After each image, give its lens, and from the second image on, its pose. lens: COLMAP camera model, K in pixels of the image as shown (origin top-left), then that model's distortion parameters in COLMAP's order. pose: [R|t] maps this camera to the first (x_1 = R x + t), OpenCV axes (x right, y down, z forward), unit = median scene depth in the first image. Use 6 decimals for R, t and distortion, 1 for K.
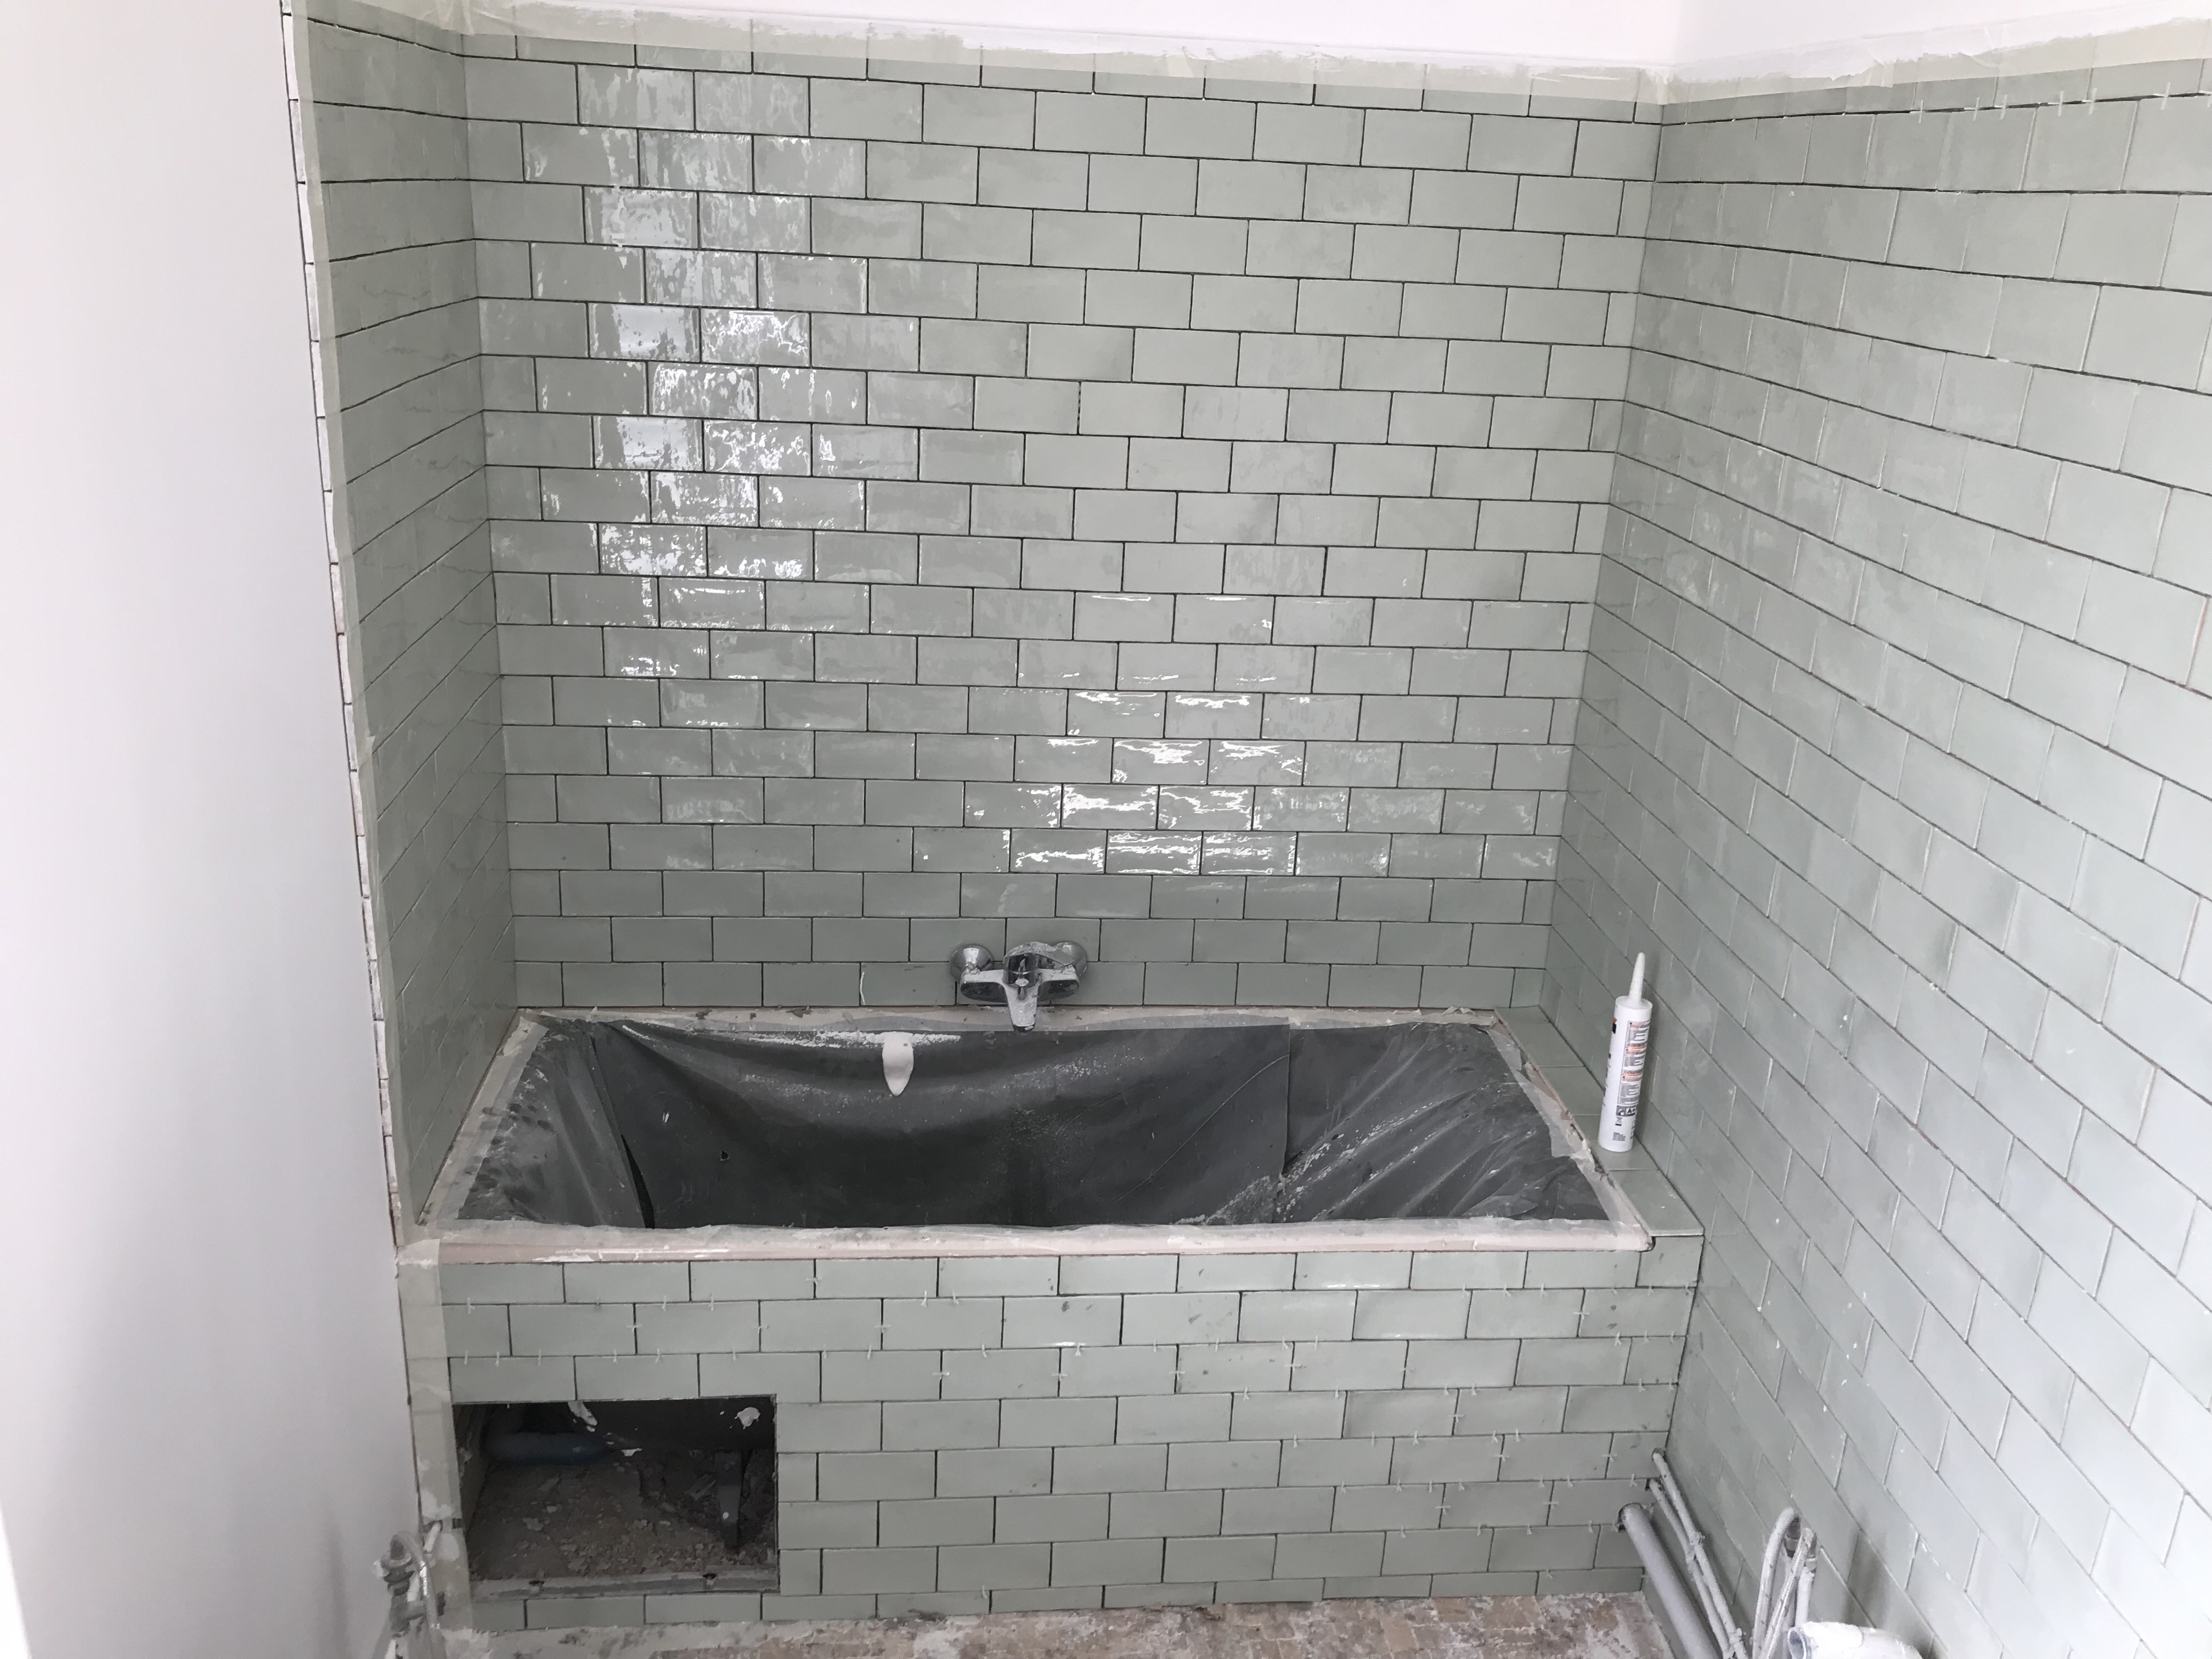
lens RADIAL K [[1775.9, 0, 1069.1], [0, 1775.9, 829.5], [0, 0, 1]] dist [0.012314, -0.143552]
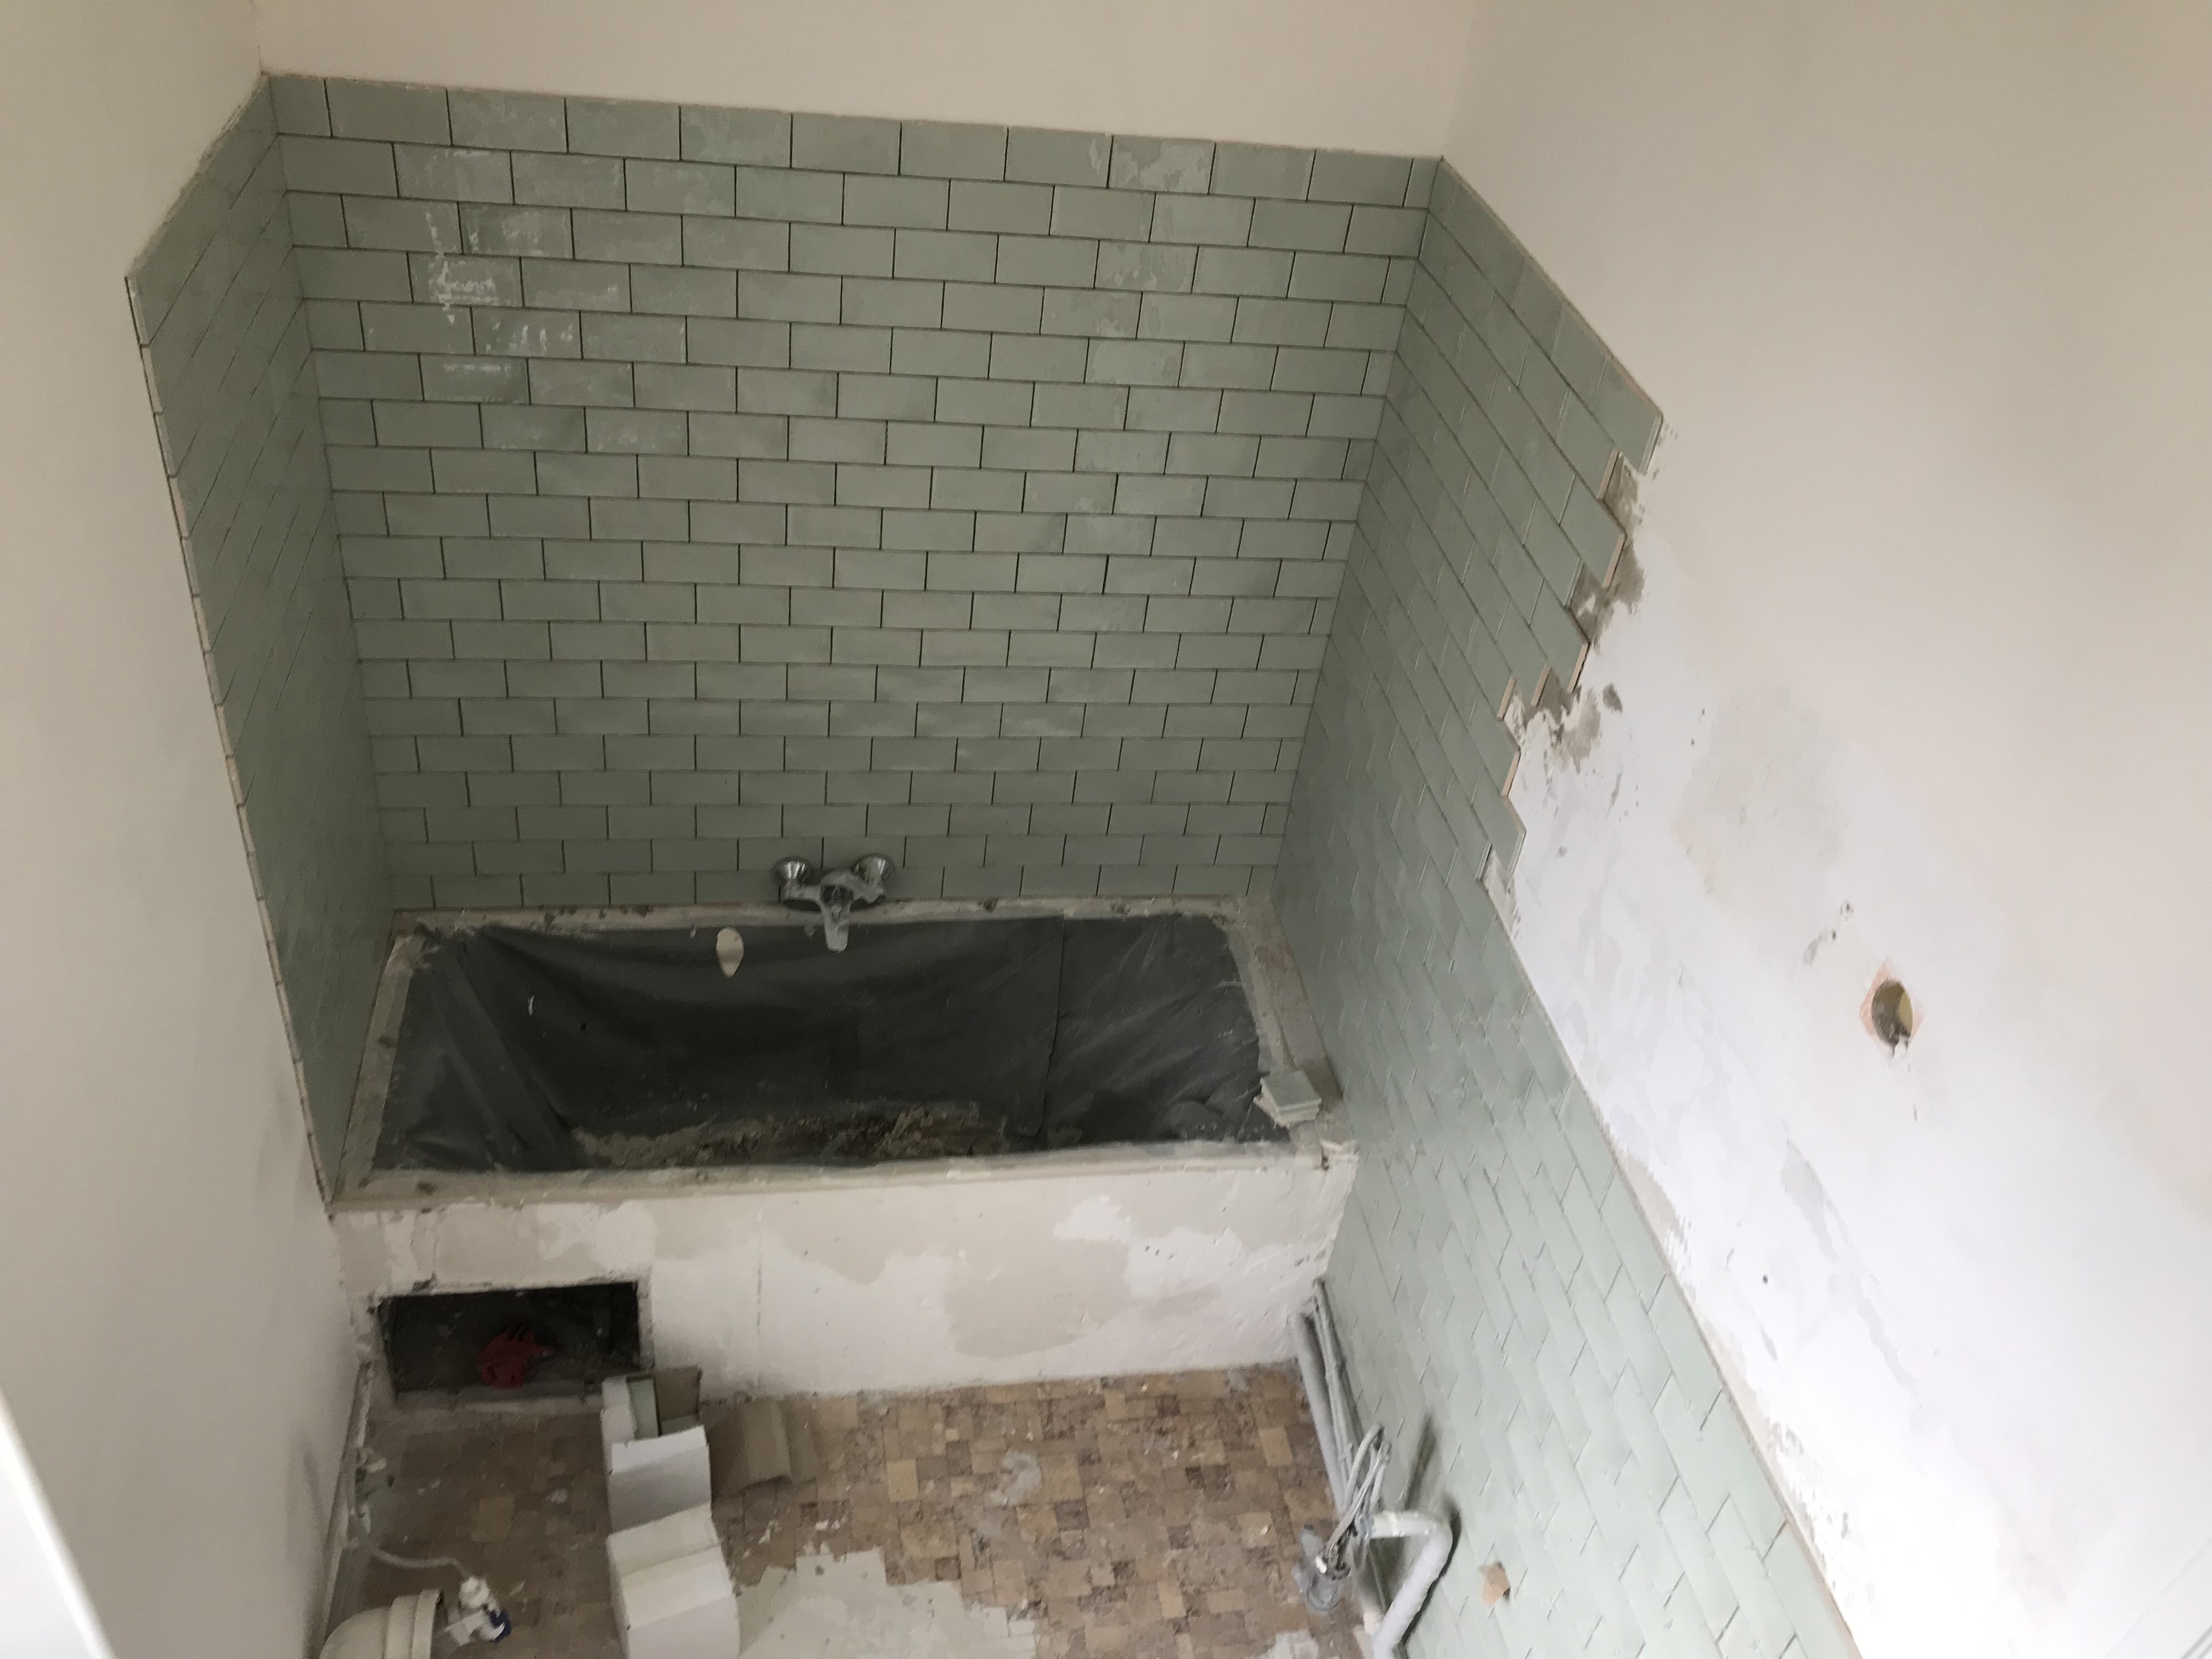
lens RADIAL K [[1802.1, 0, 1106.0], [0, 1802.1, 829.5], [0, 0, 1]] dist [0.003233, -0.076524]
pose [[0.993444, 0.008930, 0.113970, 0.015506], [-0.045228, 0.946307, 0.320091, -0.364168], [-0.104992, -0.323147, 0.940507, -0.134721]]
